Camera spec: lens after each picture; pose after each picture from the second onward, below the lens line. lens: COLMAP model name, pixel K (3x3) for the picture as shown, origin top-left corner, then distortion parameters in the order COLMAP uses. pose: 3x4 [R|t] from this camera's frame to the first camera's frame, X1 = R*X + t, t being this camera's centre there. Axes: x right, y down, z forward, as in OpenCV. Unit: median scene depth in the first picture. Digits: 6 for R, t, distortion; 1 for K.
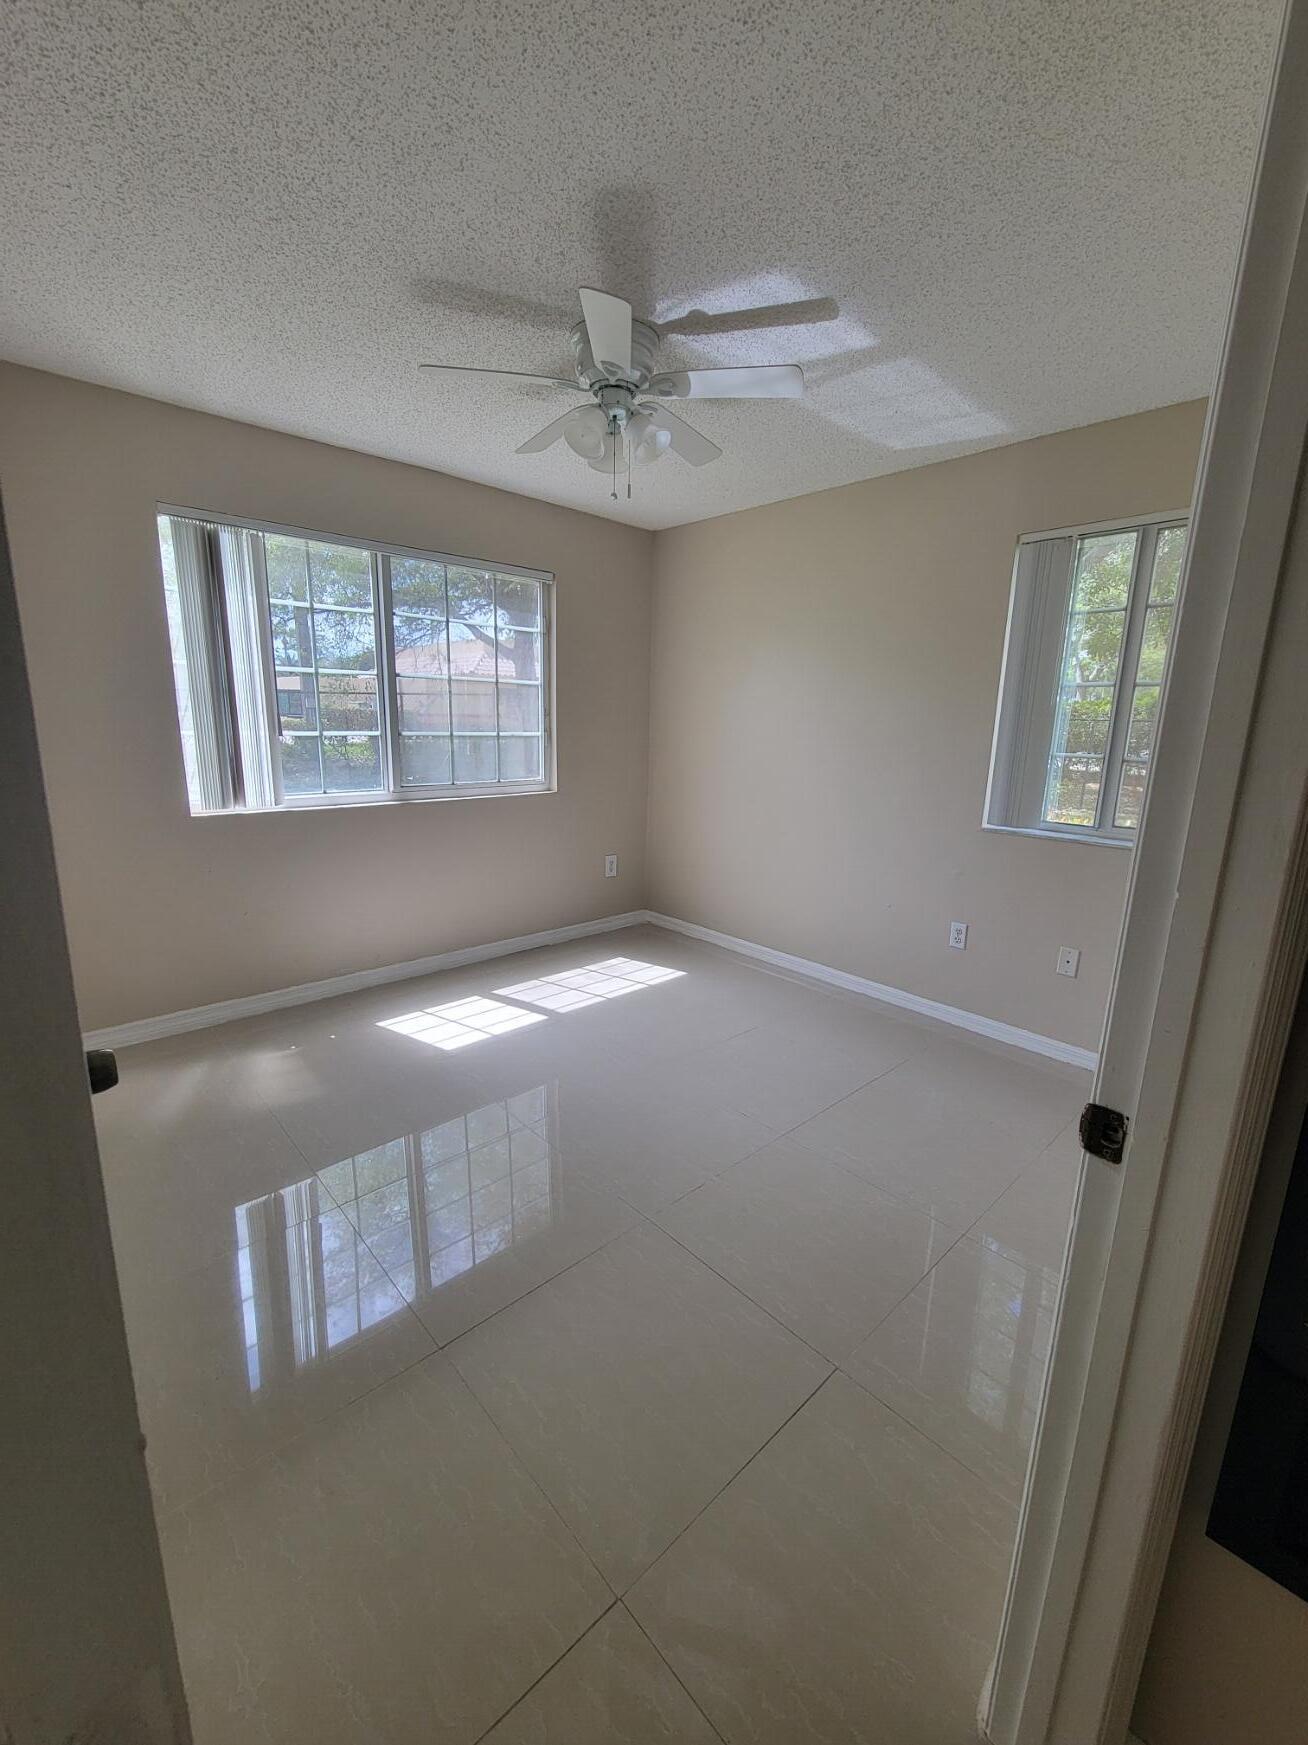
lens RADIAL K [[731.6, 0, 654.0], [0, 731.6, 872.5], [0, 0, 1]] dist [0.002733, 0.000246]
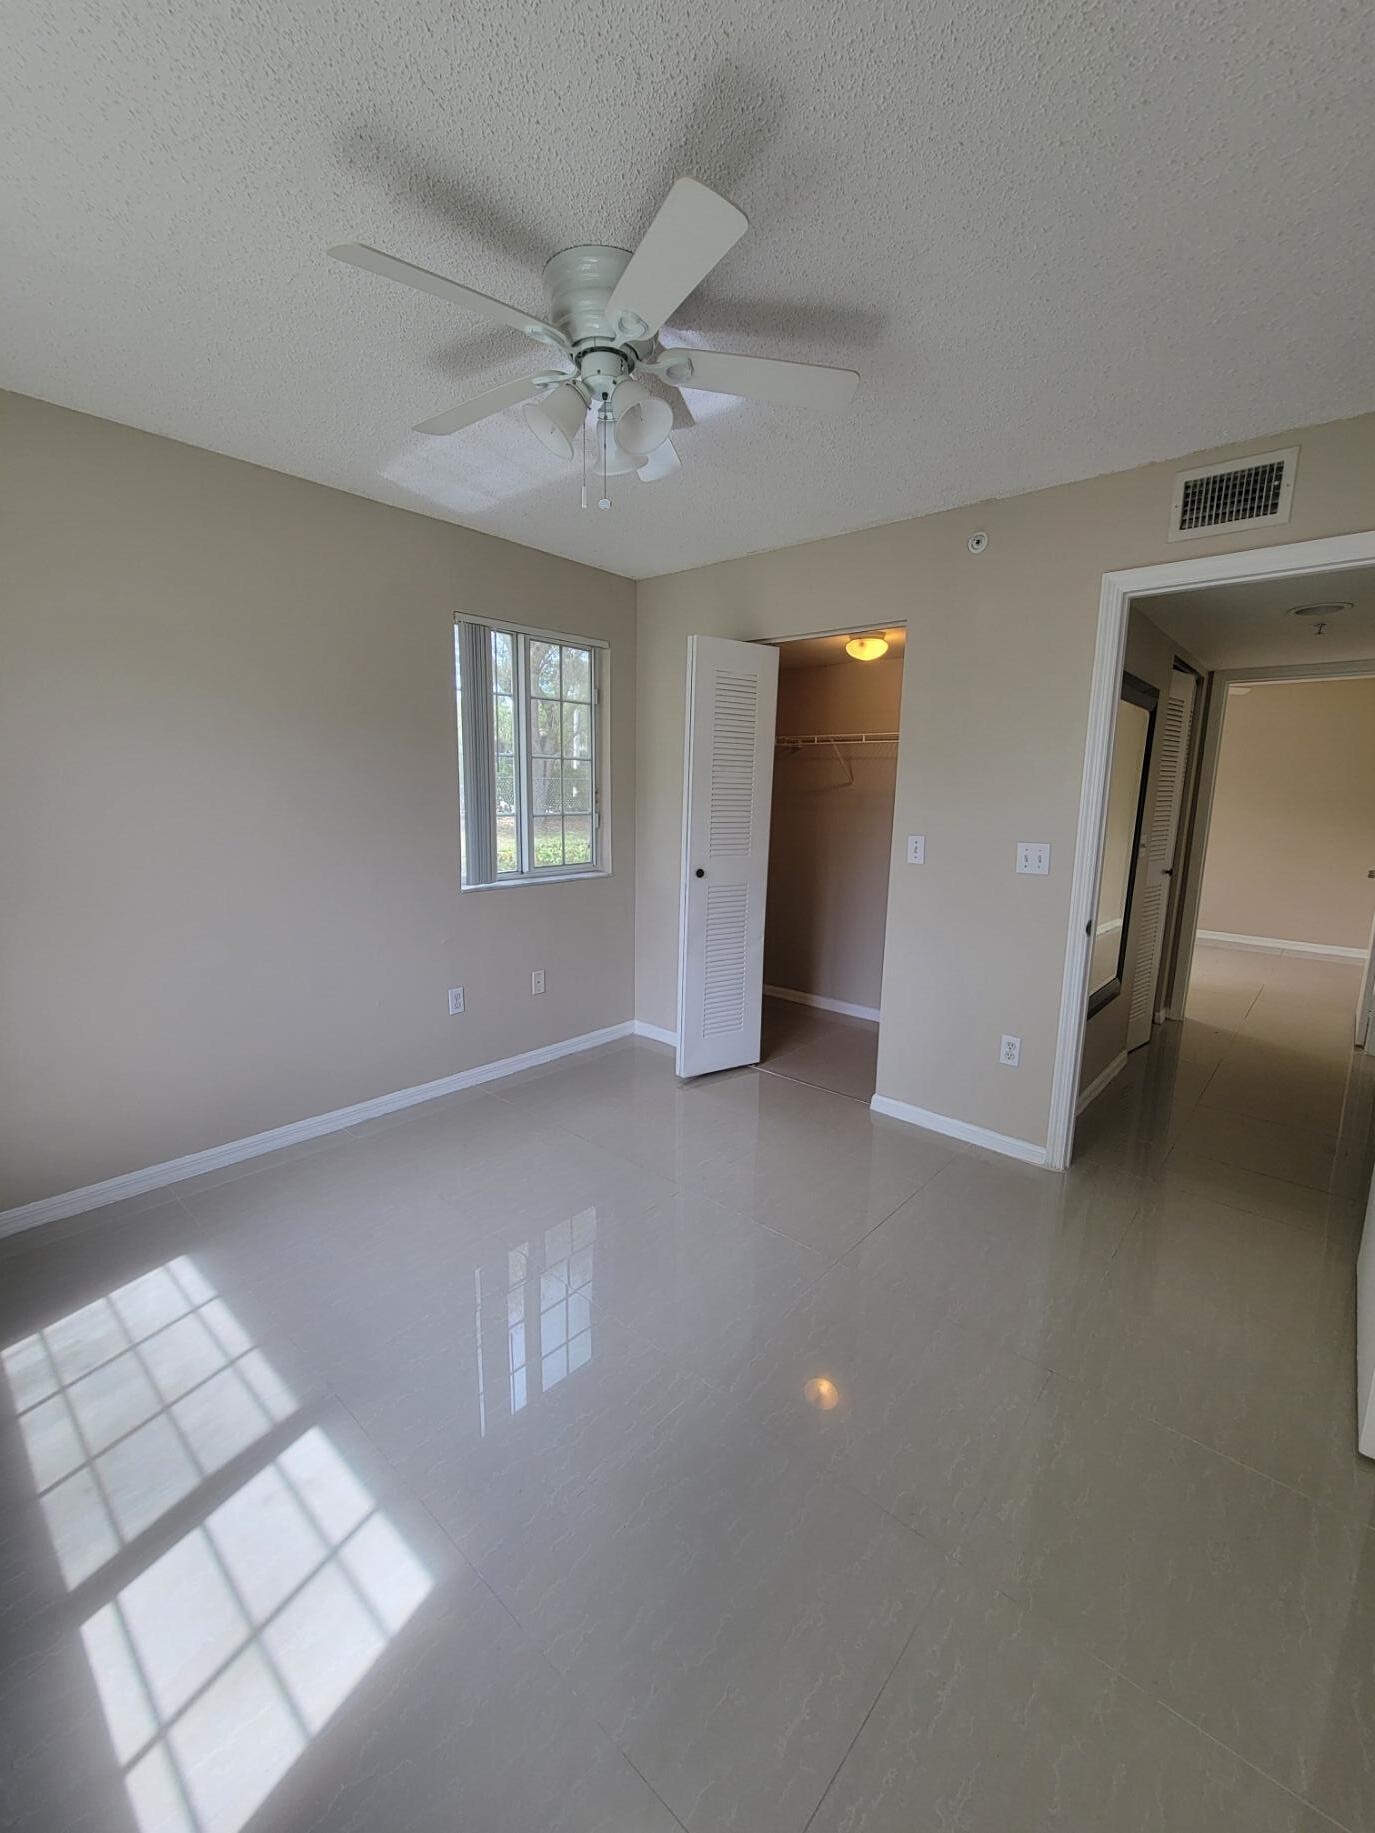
lens RADIAL K [[747.0, 0, 687.5], [0, 747.0, 916.5], [0, 0, 1]] dist [-0.000705, -0.011873]
pose [[-0.106844, -0.198070, 0.974347, -0.565978], [0.196504, 0.956421, 0.215974, -0.175747], [-0.974664, 0.214539, -0.063267, 0.708264]]
